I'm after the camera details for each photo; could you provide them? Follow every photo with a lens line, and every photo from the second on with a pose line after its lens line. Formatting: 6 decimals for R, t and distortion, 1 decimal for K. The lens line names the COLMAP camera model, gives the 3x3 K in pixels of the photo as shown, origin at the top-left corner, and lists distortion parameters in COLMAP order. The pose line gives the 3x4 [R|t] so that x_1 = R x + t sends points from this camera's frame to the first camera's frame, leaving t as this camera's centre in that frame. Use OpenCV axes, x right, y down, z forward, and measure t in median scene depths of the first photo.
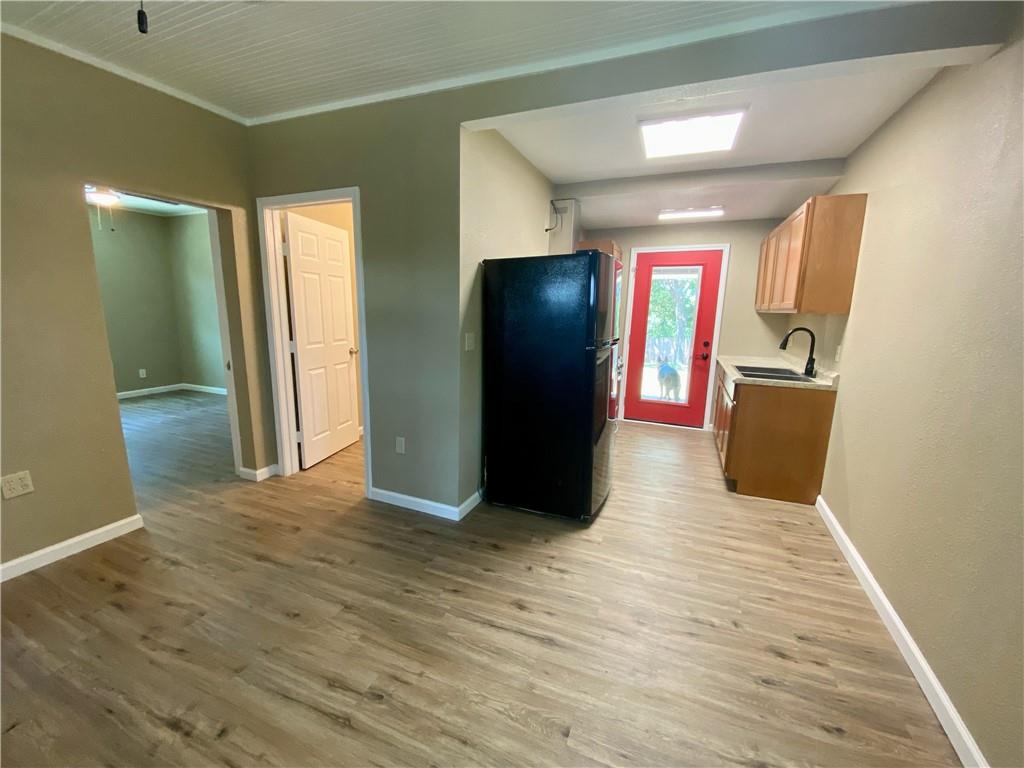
lens RADIAL K [[422.4, 0, 511.2], [0, 422.4, 379.5], [0, 0, 1]] dist [0.013793, -0.008287]
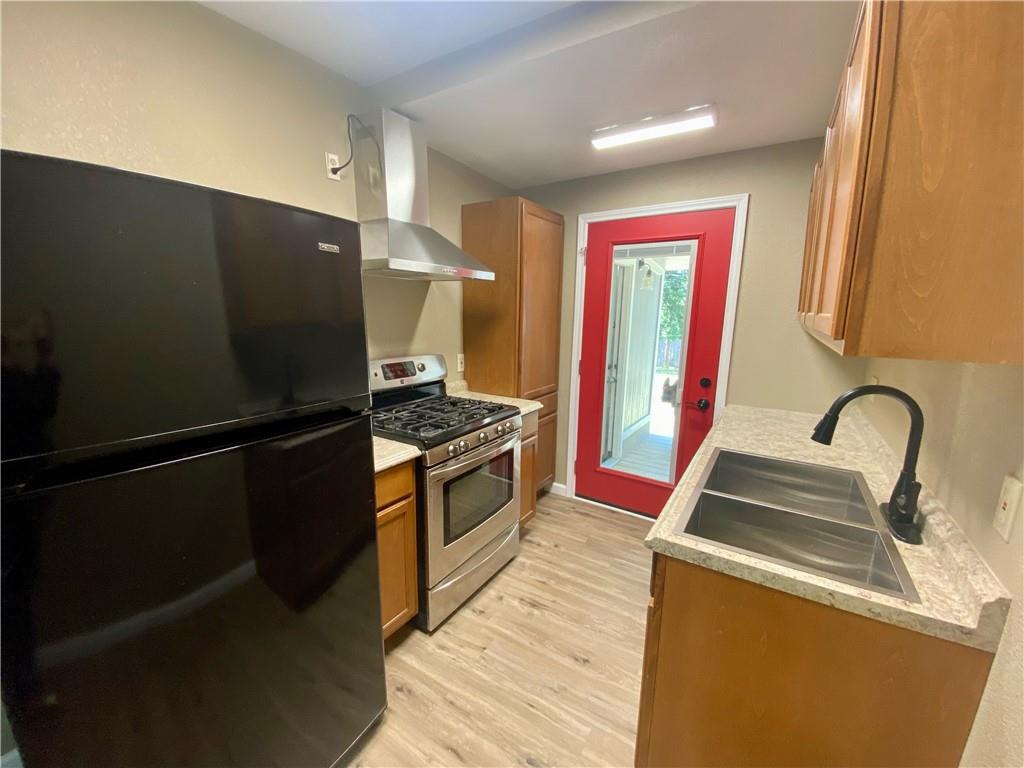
lens RADIAL K [[422.4, 0, 507.4], [0, 422.4, 379.0], [0, 0, 1]] dist [0.013793, -0.008287]
pose [[0.982724, 0.029352, -0.182736, 0.316047], [-0.029502, 0.999563, 0.001897, -0.084552], [0.182712, 0.003527, 0.983160, 0.425008]]
